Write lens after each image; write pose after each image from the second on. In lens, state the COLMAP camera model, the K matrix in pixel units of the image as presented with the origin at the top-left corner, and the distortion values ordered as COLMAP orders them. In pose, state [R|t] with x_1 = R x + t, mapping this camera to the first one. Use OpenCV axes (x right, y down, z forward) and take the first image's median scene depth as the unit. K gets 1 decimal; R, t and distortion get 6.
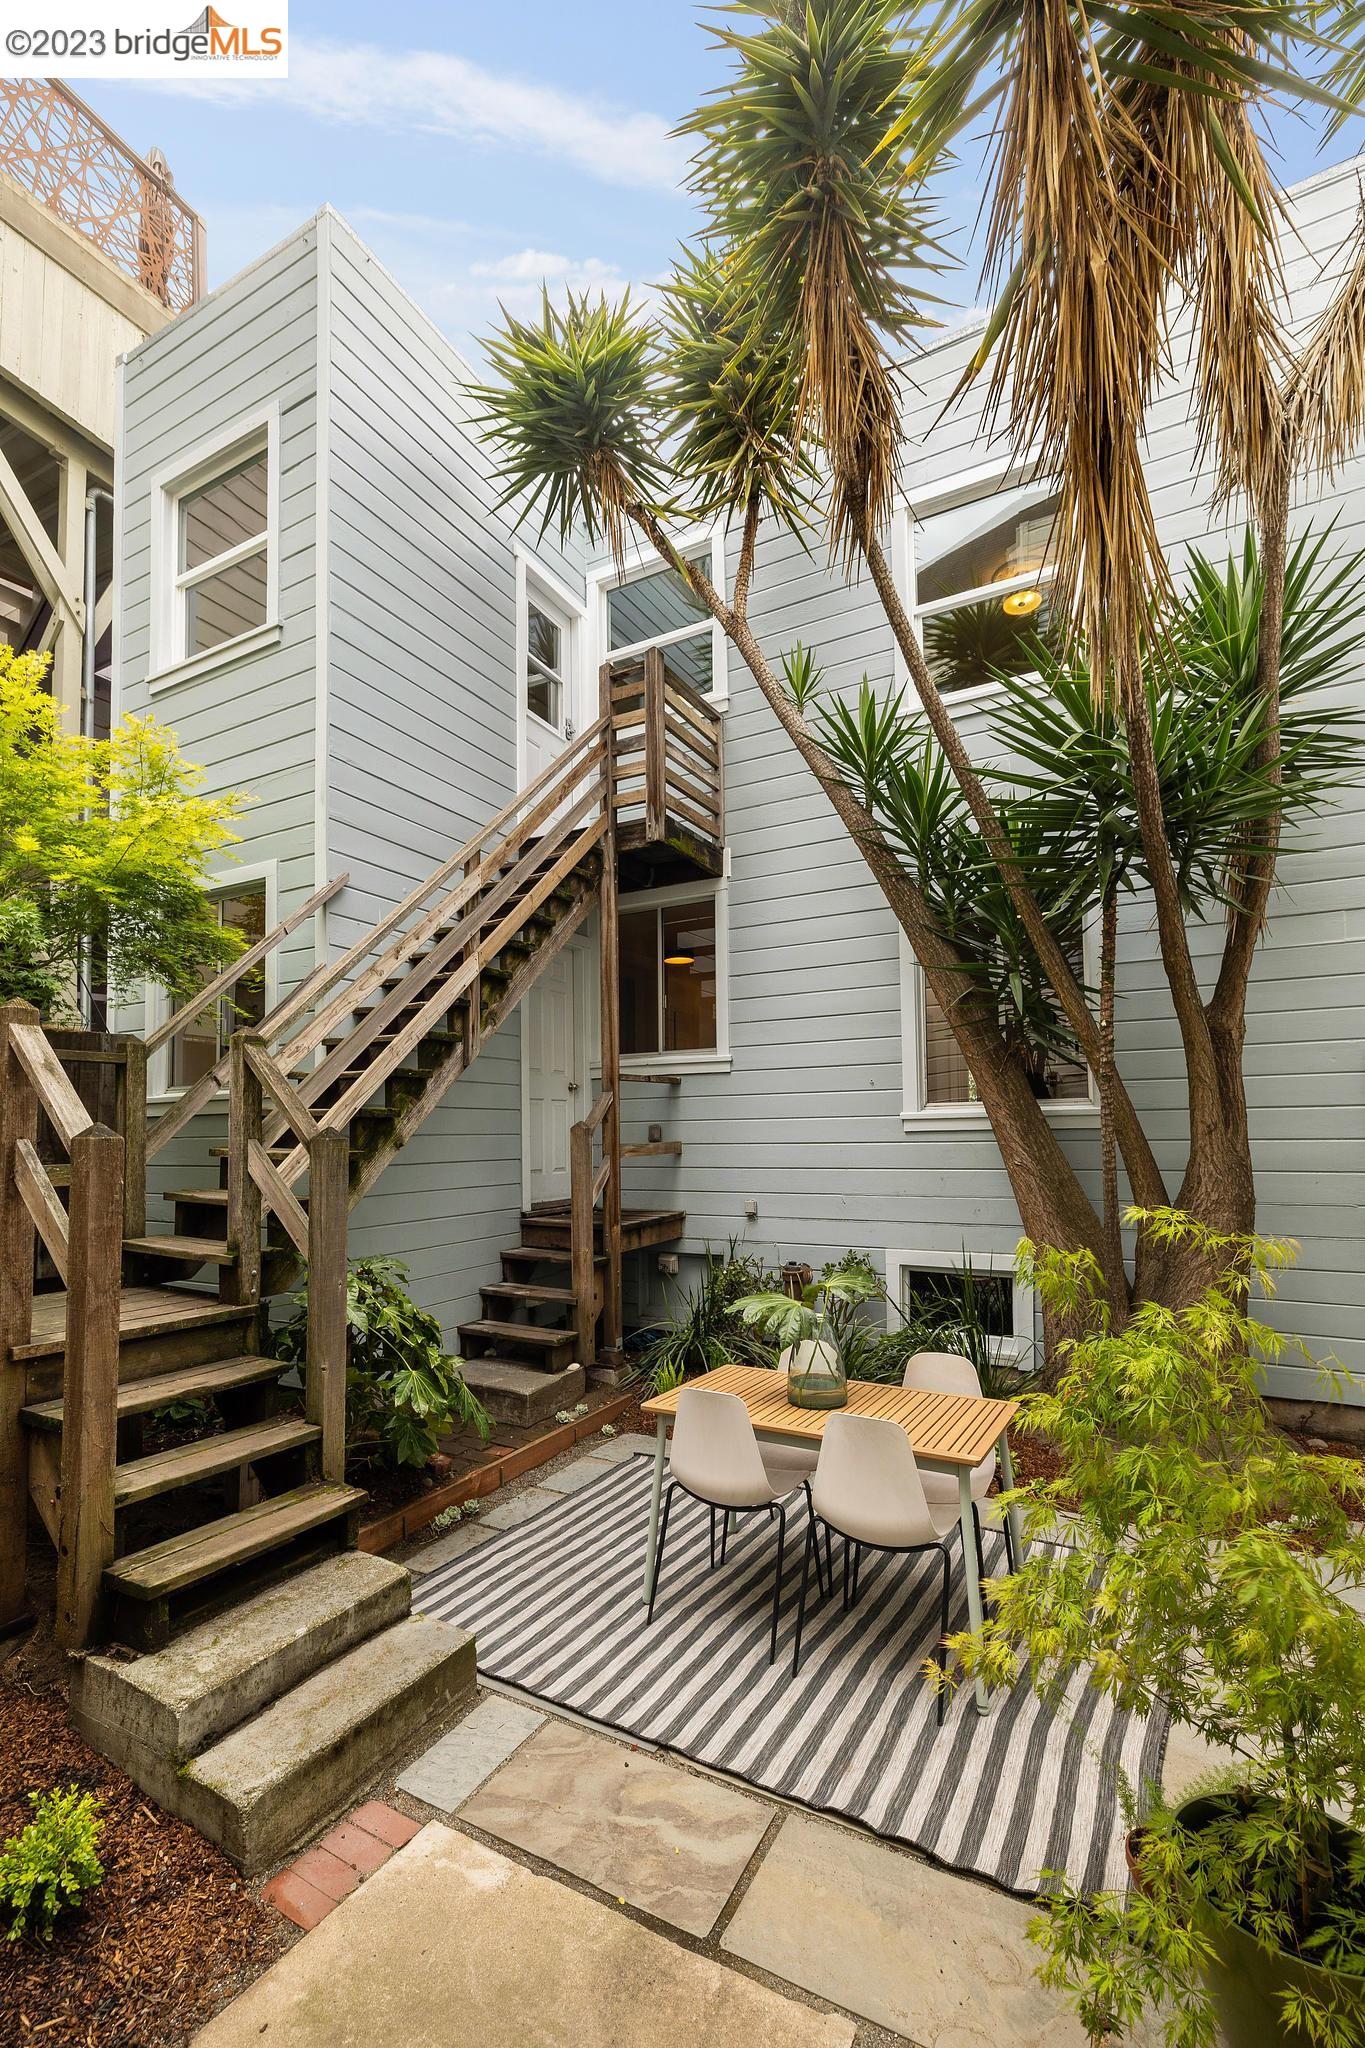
lens RADIAL K [[877.0, 0, 675.5], [0, 877.0, 1115.7], [0, 0, 1]] dist [0.004957, -0.001014]
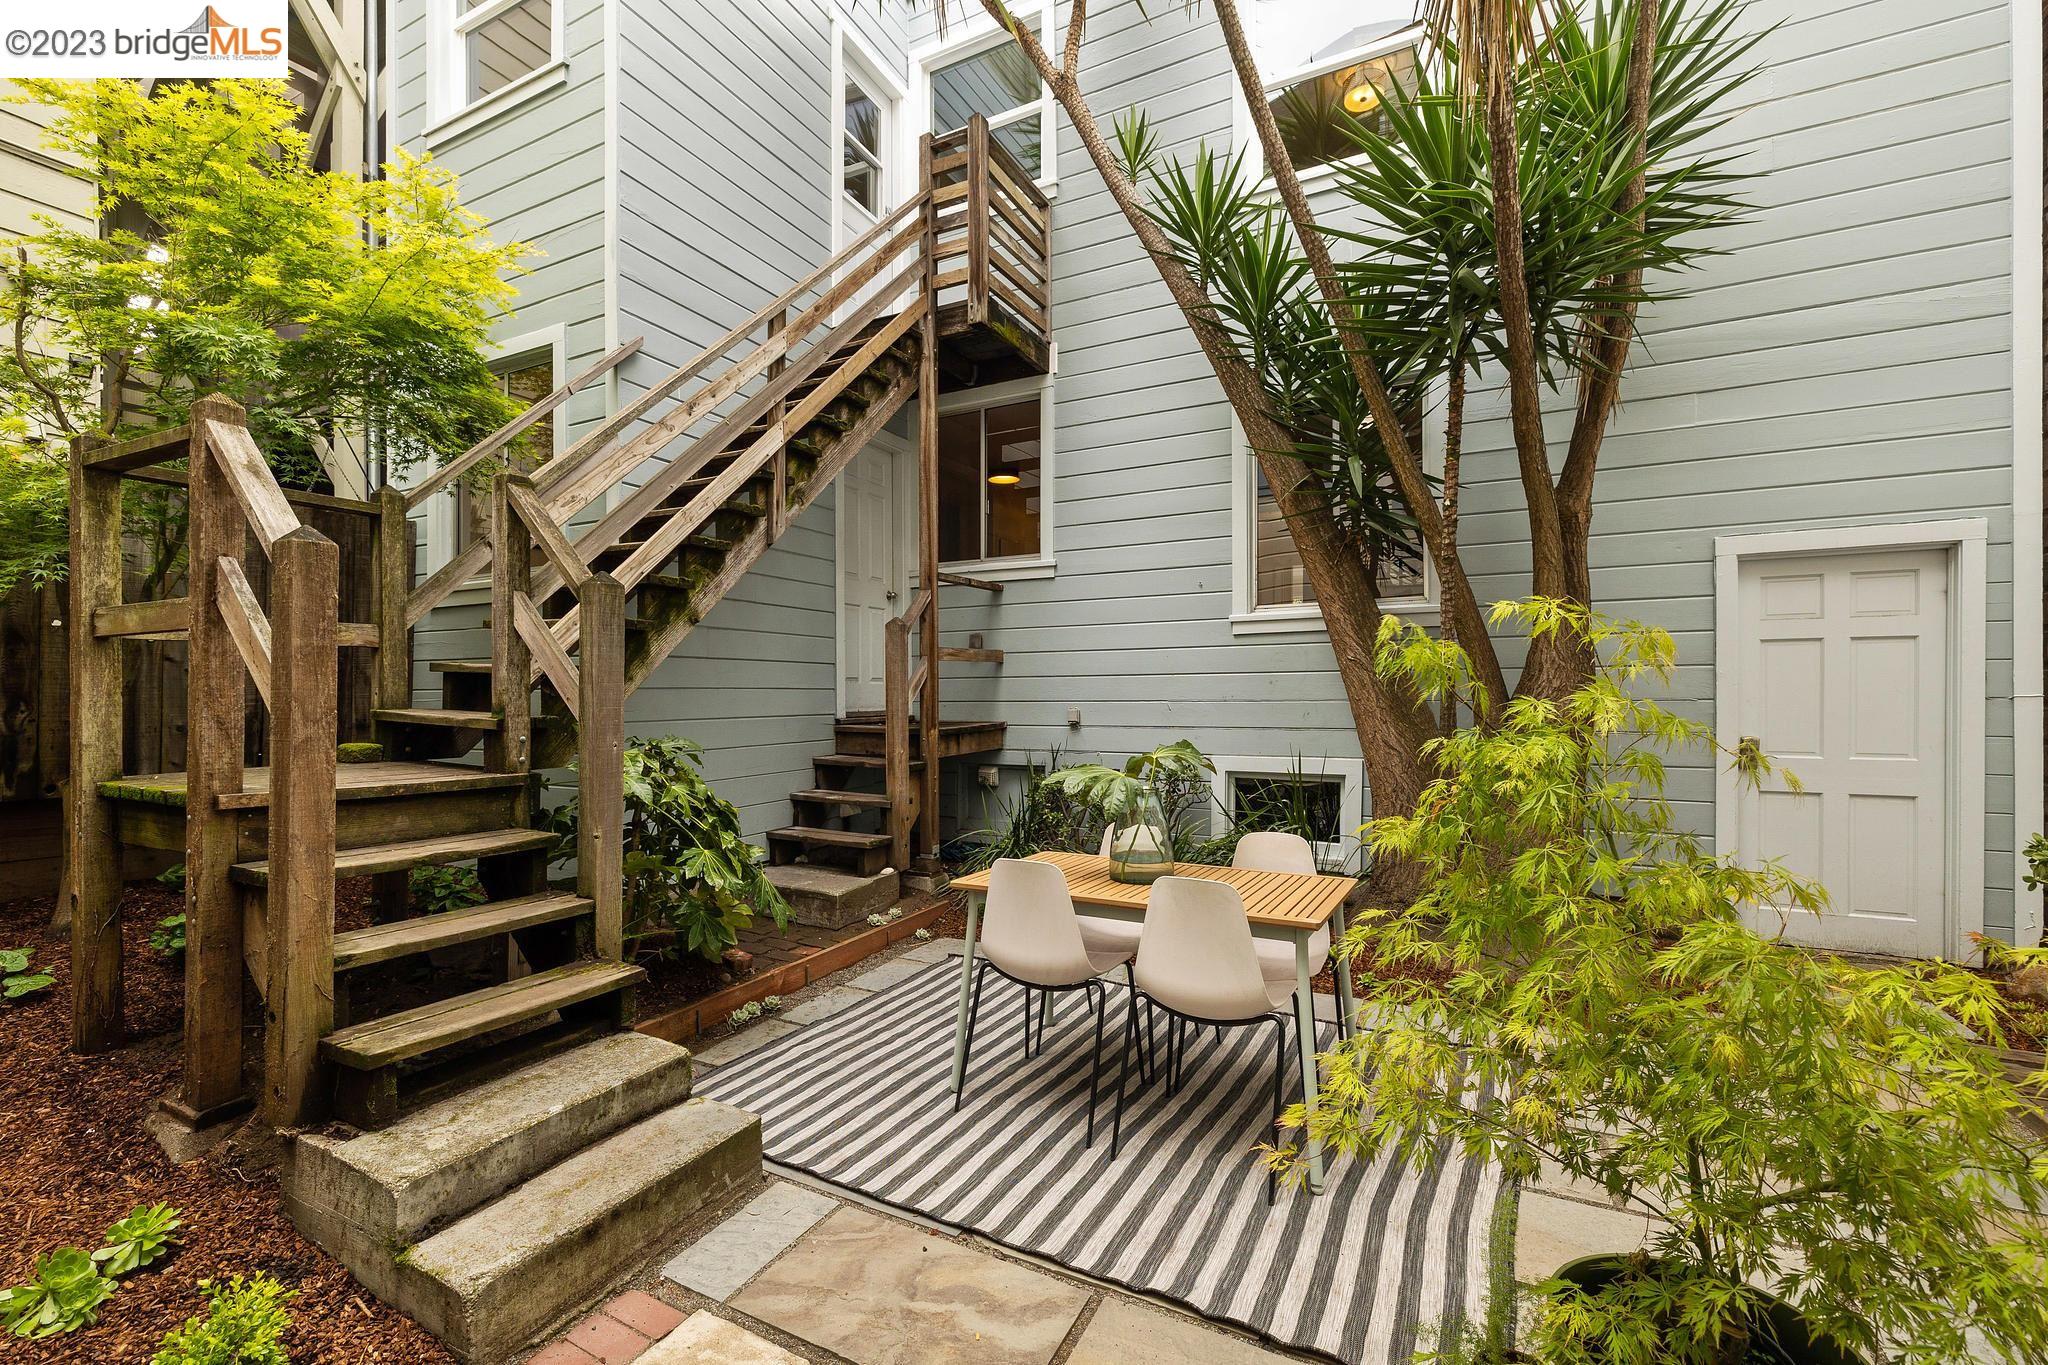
lens RADIAL K [[877.0, 0, 1029.7], [0, 877.0, 690.6], [0, 0, 1]] dist [0.004957, -0.001014]
pose [[0.999373, 0.009524, 0.034113, 0.008727], [-0.011023, 0.998969, 0.044040, 0.075159], [-0.033659, -0.044388, 0.998447, 0.074573]]
